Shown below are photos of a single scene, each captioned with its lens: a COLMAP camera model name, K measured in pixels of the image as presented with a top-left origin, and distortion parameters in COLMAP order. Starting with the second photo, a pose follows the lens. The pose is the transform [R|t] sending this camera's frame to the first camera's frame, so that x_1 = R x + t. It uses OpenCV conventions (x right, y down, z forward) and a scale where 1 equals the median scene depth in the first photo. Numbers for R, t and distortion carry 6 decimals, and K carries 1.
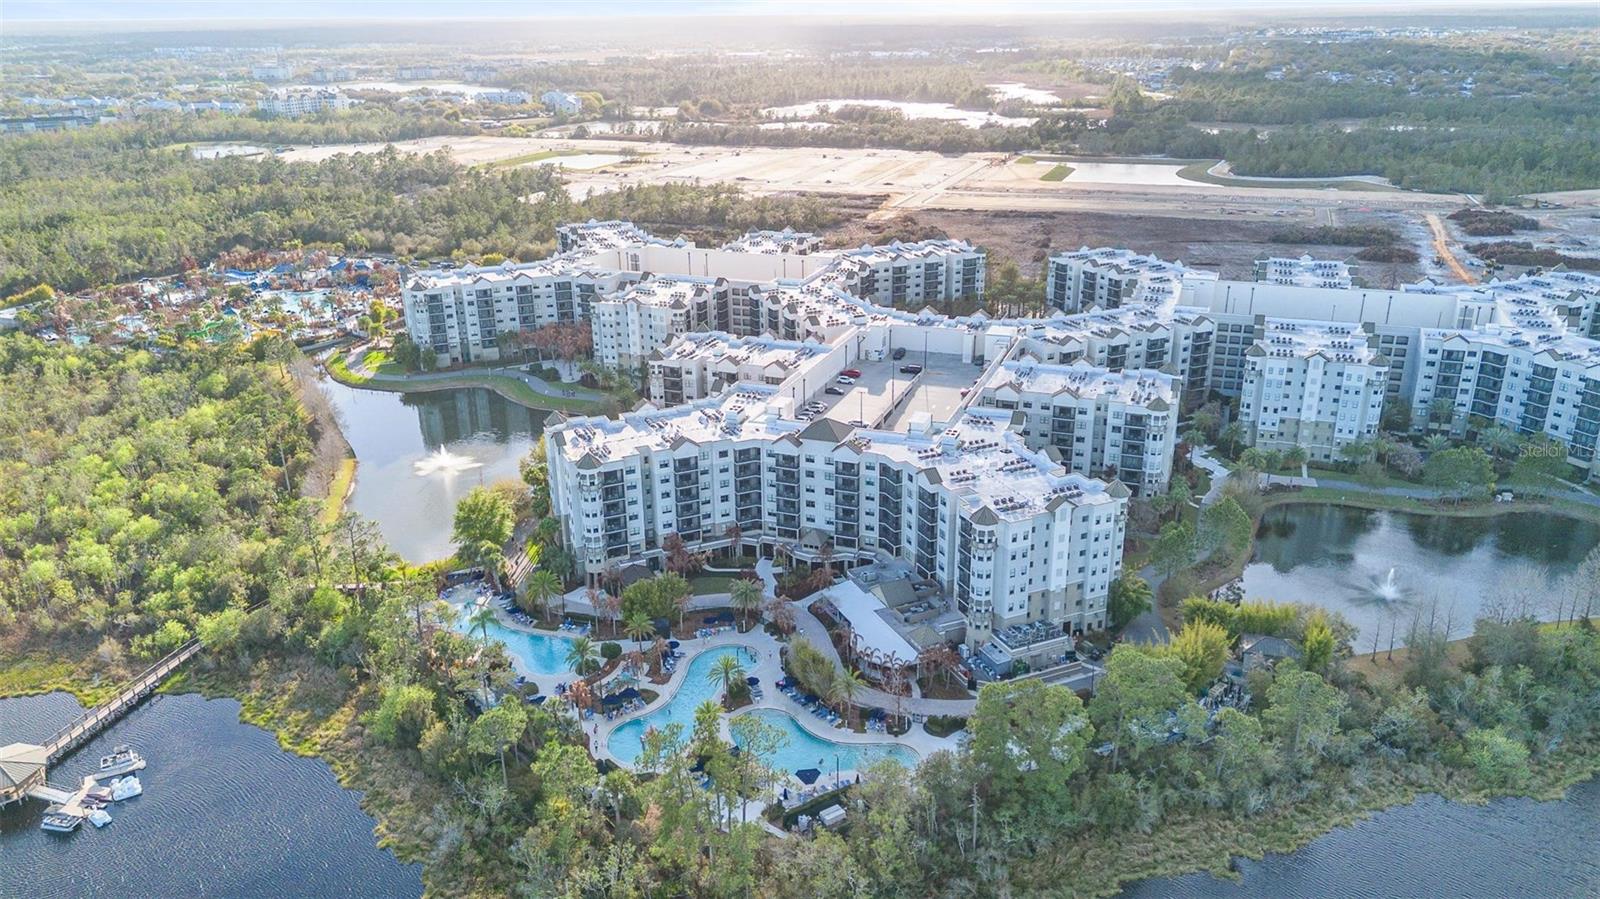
lens RADIAL K [[1131.7, 0, 800.0], [0, 1131.7, 449.5], [0, 0, 1]] dist [0.085813, -0.087920]
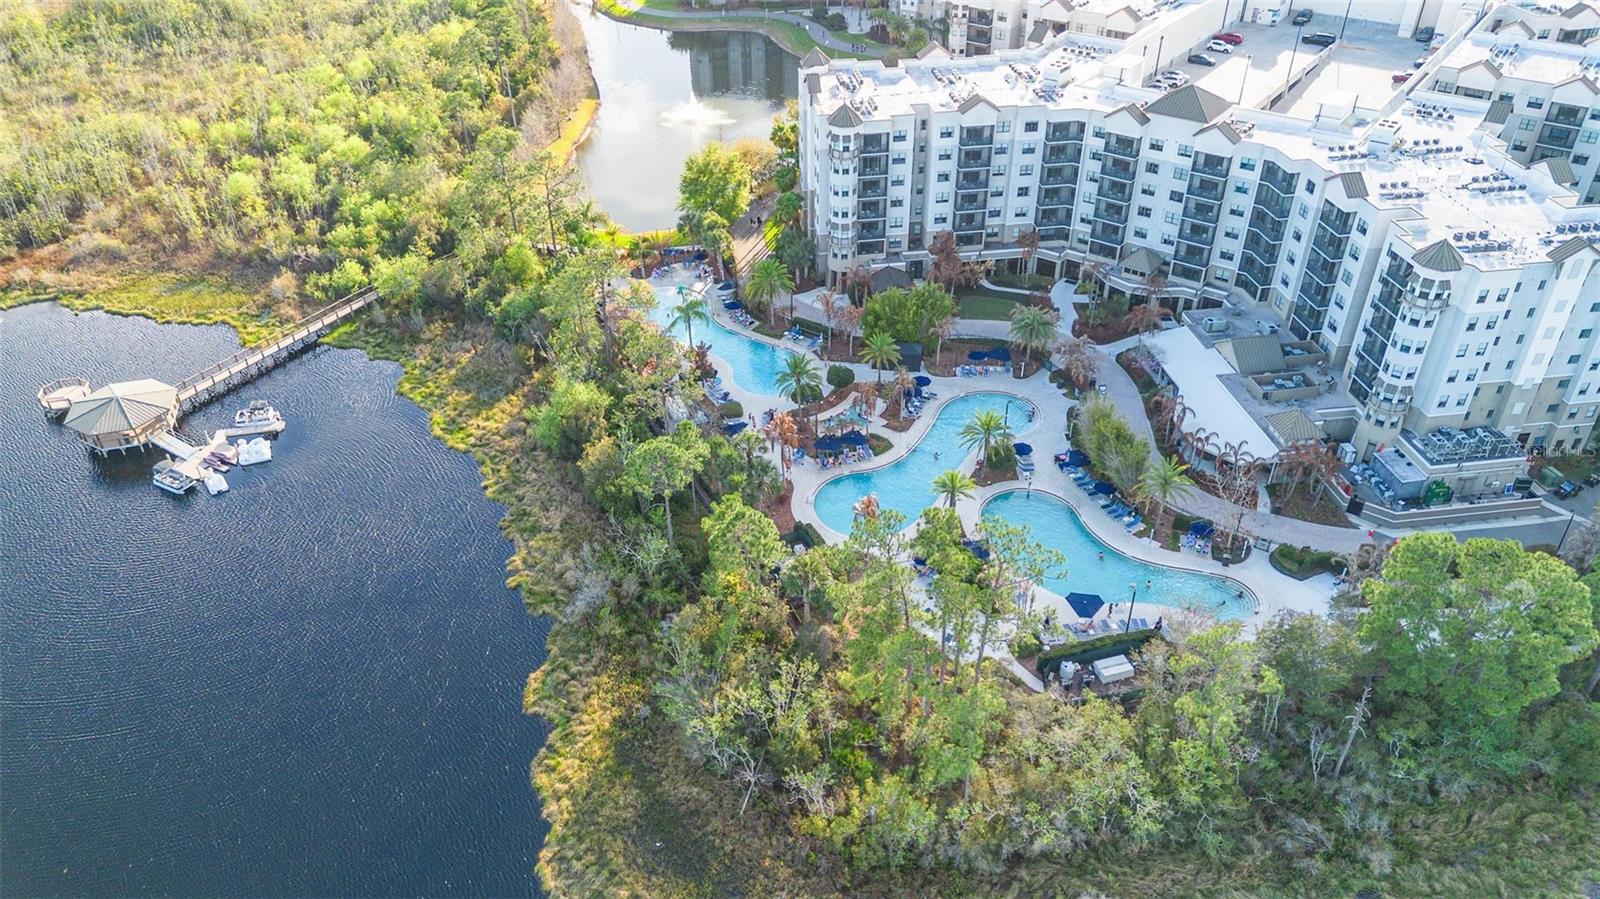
lens RADIAL K [[1131.7, 0, 800.0], [0, 1131.7, 449.5], [0, 0, 1]] dist [0.085813, -0.087920]
pose [[0.960846, 0.162546, -0.224395, -0.014922], [-0.100916, 0.959521, 0.262934, 0.027649], [0.258051, -0.229994, 0.938356, 0.268604]]
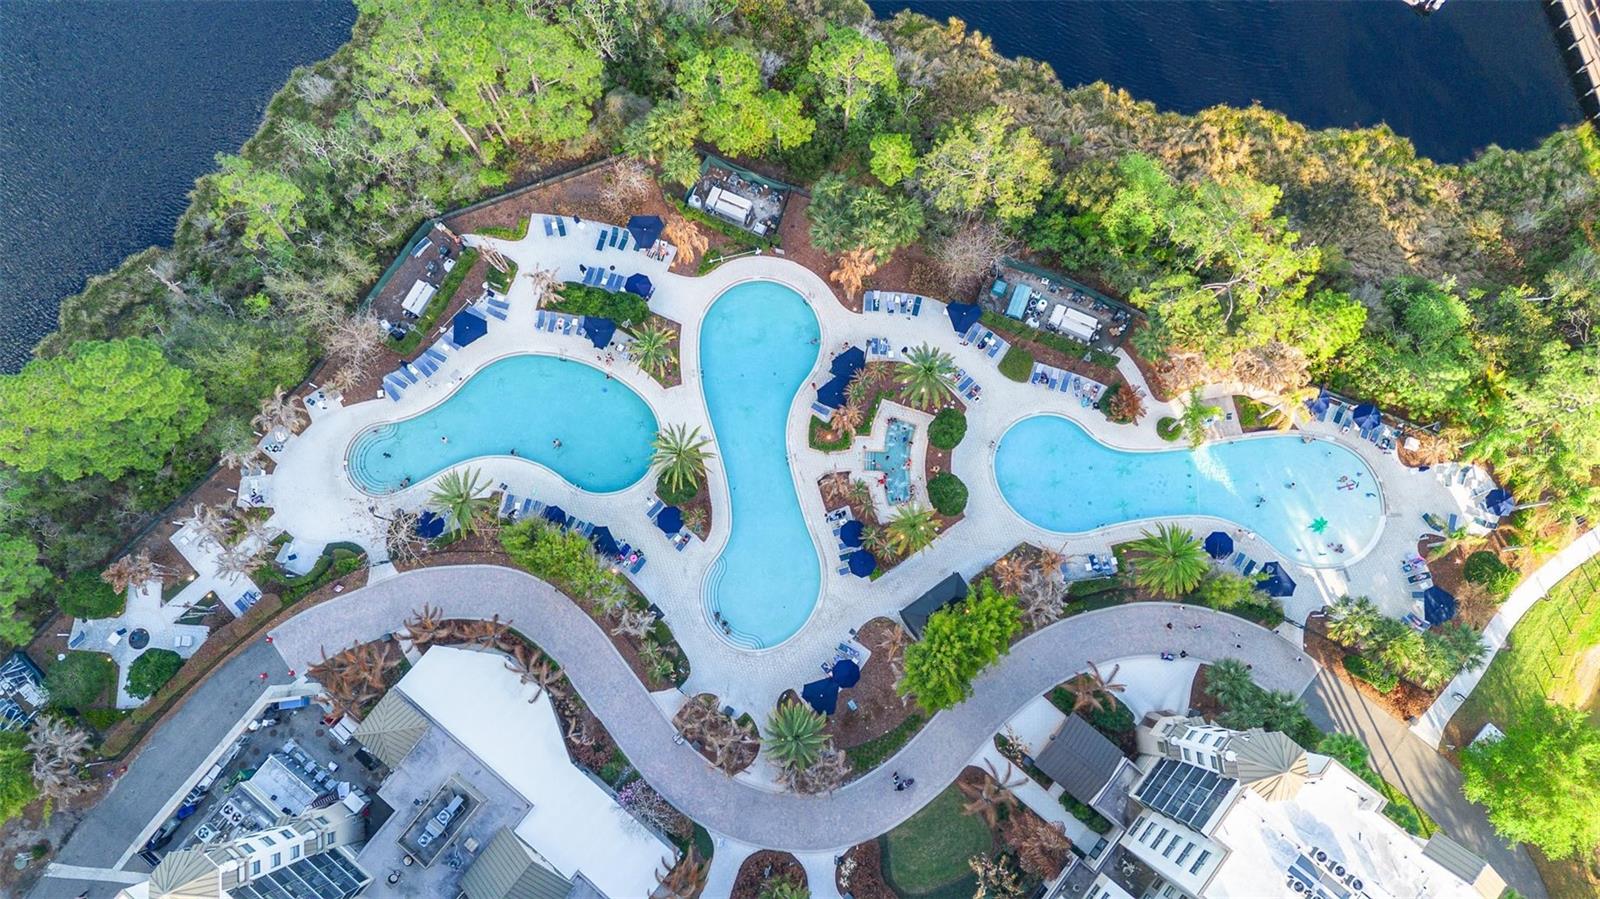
lens RADIAL K [[1131.7, 0, 800.0], [0, 1131.7, 449.5], [0, 0, 1]] dist [0.085813, -0.087920]
pose [[-0.890816, 0.451583, -0.050203, -0.081958], [-0.133920, -0.155369, 0.978737, -0.334159], [0.434180, 0.878597, 0.198881, 0.812105]]
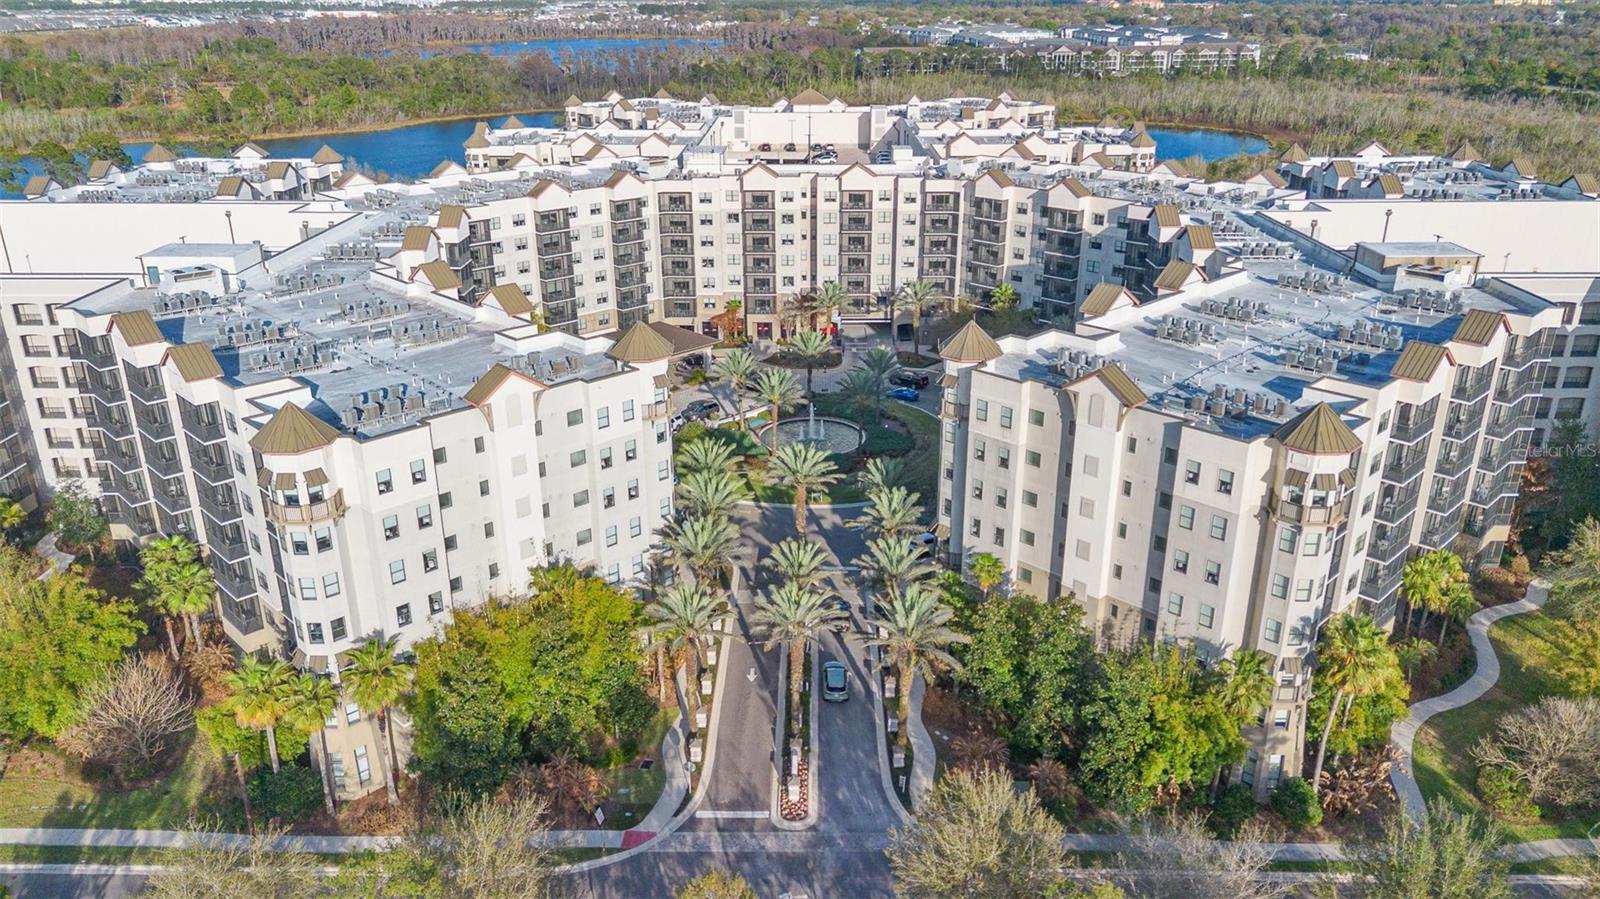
lens RADIAL K [[1153.7, 0, 800.0], [0, 1153.7, 449.5], [0, 0, 1]] dist [0.038294, -0.002470]
pose [[0.933969, -0.117747, 0.337399, 0.176240], [0.111796, 0.993039, 0.037089, 0.063839], [-0.339418, 0.003080, 0.940631, 0.545774]]
